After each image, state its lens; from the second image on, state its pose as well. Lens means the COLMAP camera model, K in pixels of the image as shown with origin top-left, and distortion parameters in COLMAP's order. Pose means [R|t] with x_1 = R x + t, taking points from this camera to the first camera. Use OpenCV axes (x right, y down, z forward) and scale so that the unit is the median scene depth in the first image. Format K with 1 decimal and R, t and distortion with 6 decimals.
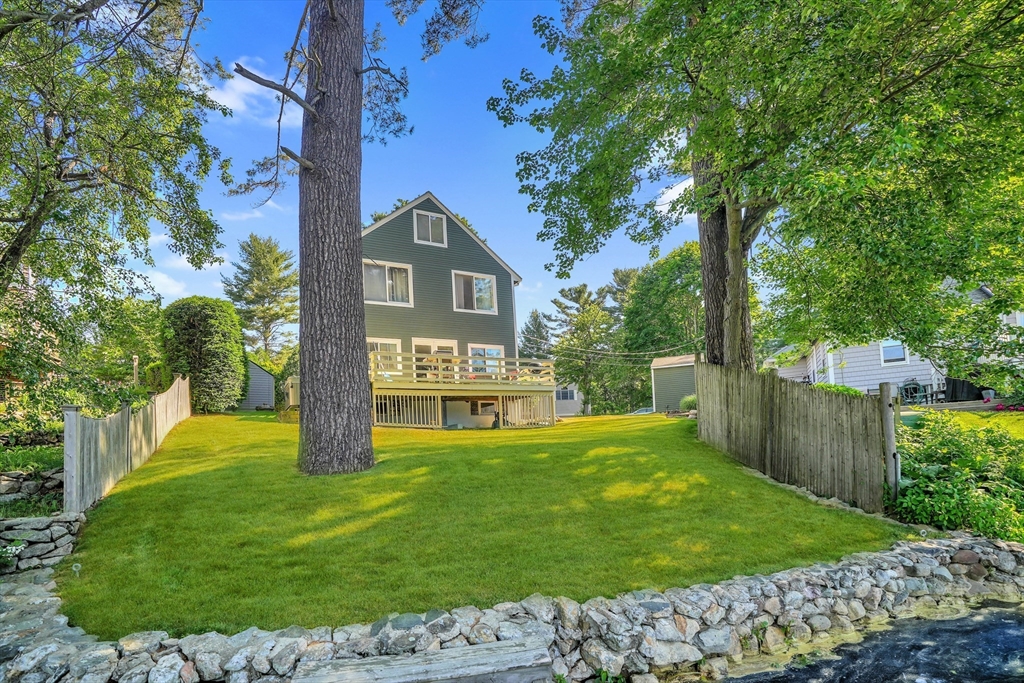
lens RADIAL K [[489.8, 0, 512.2], [0, 489.8, 324.0], [0, 0, 1]] dist [-0.063243, 0.025029]
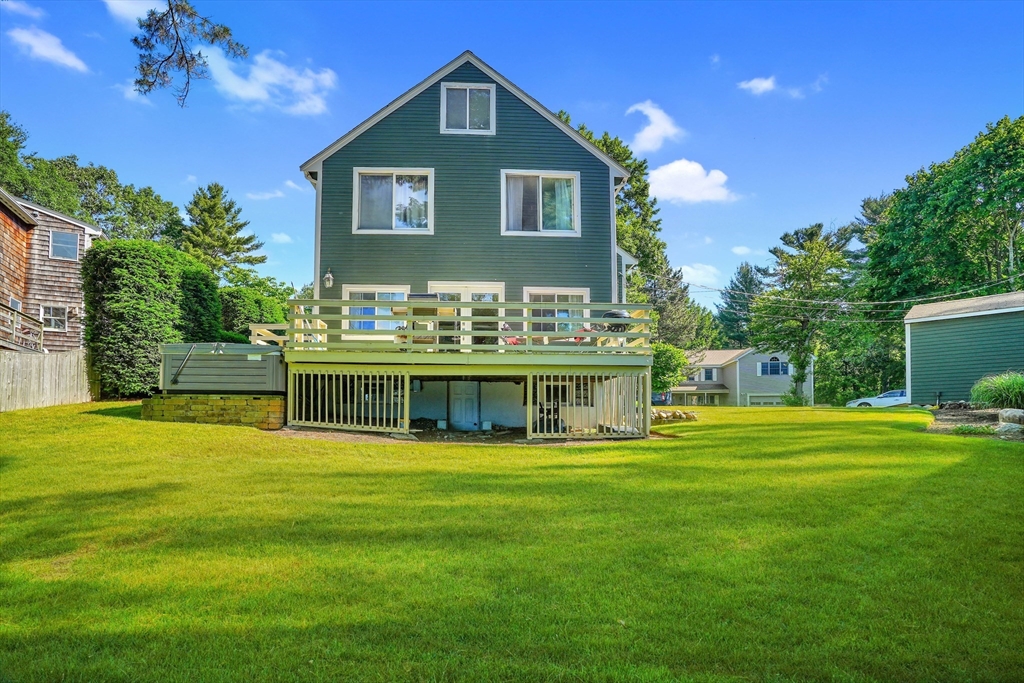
lens RADIAL K [[476.5, 0, 512.4], [0, 476.5, 362.1], [0, 0, 1]] dist [-0.055643, 0.025225]
pose [[0.899344, 0.000087, -0.437241, 0.144034], [0.059443, 0.990692, 0.122462, 0.055685], [0.433182, -0.136126, 0.890968, 0.432506]]
